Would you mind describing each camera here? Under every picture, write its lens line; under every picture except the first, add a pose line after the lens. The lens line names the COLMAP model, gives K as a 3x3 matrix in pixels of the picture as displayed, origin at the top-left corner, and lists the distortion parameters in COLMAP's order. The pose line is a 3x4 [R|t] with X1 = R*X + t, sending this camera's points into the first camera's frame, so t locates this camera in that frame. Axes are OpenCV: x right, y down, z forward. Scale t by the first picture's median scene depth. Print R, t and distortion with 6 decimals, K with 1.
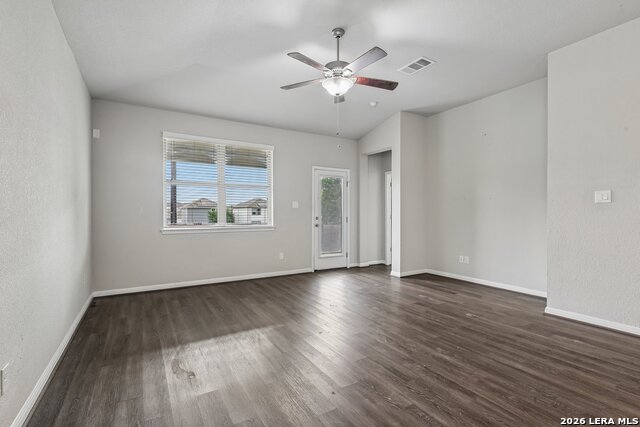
lens RADIAL K [[299.0, 0, 321.2], [0, 299.0, 213.0], [0, 0, 1]] dist [-0.006476, -0.000715]
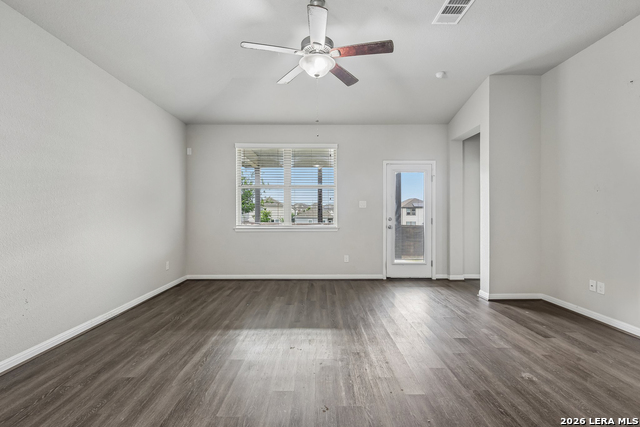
lens RADIAL K [[294.0, 0, 320.3], [0, 294.0, 212.5], [0, 0, 1]] dist [0.000306, -0.002501]
pose [[0.856829, -0.001877, -0.515597, 0.282589], [0.000437, 0.999996, -0.002915, 0.000200], [0.515600, 0.002272, 0.856826, 0.158418]]
